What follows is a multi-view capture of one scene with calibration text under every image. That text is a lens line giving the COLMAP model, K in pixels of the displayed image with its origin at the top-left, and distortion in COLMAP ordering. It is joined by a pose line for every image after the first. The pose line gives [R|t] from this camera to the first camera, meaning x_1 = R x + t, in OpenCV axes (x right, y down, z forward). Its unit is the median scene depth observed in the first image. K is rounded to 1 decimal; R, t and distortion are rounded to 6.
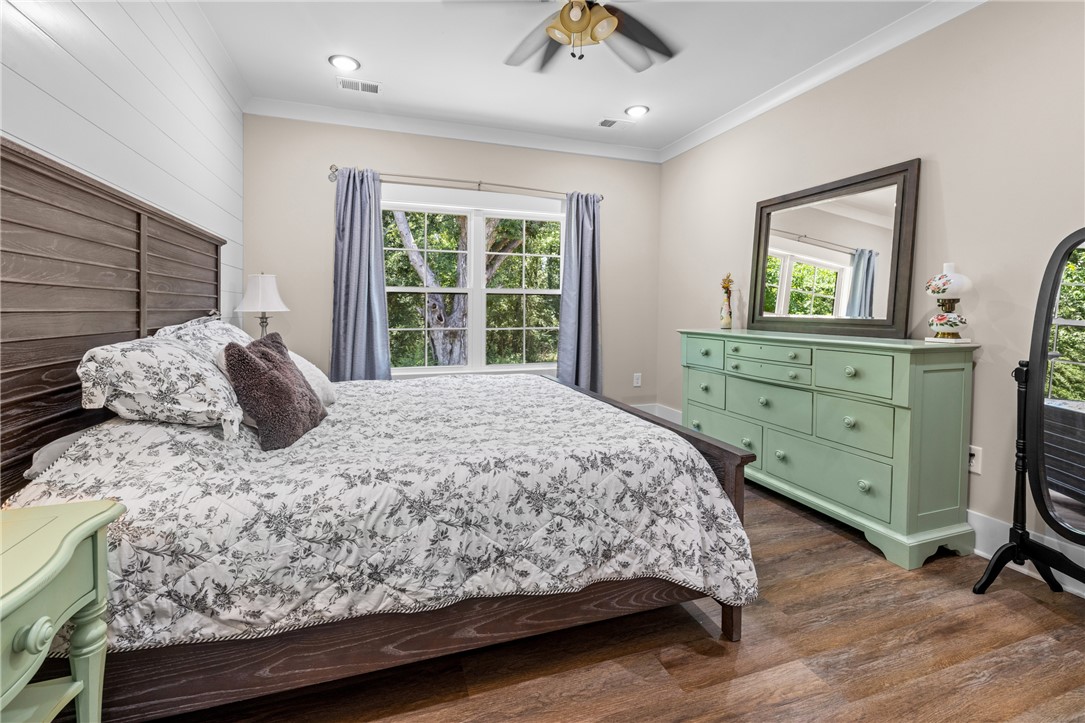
lens RADIAL K [[470.1, 0, 539.7], [0, 470.1, 323.1], [0, 0, 1]] dist [-0.001057, 0.000156]
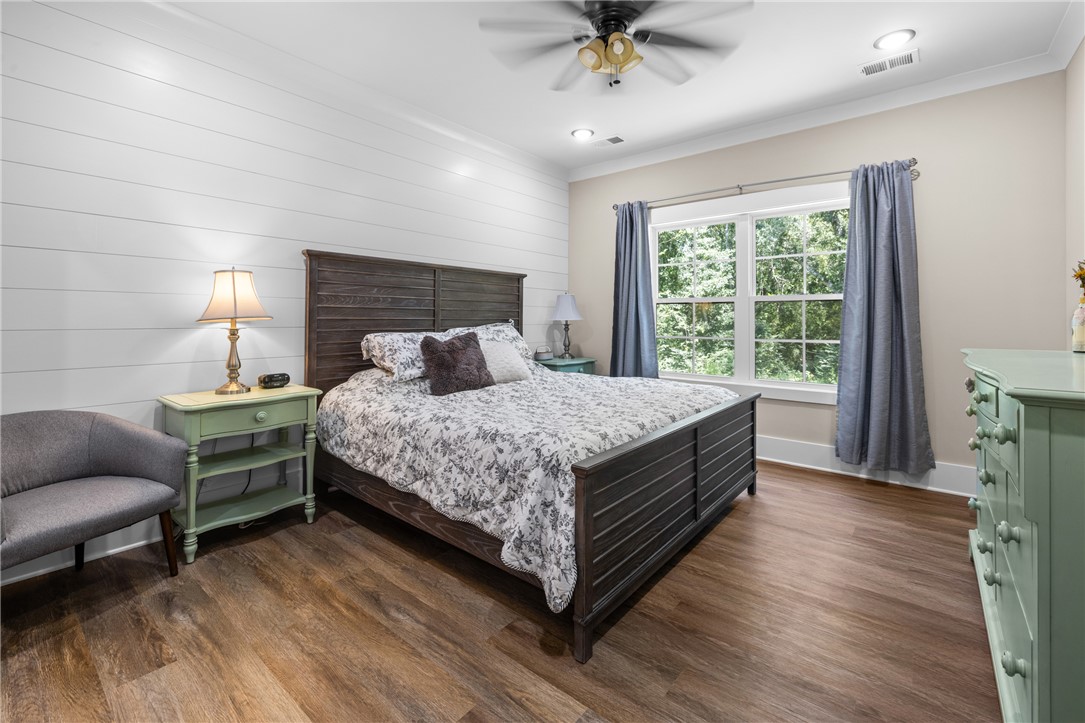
lens RADIAL K [[470.6, 0, 541.6], [0, 470.6, 315.8], [0, 0, 1]] dist [0.000492, -0.000069]
pose [[0.519558, -0.007895, -0.854399, 1.339145], [-0.024711, 0.999400, -0.024261, -0.004170], [0.854078, 0.033718, 0.519051, 0.456936]]
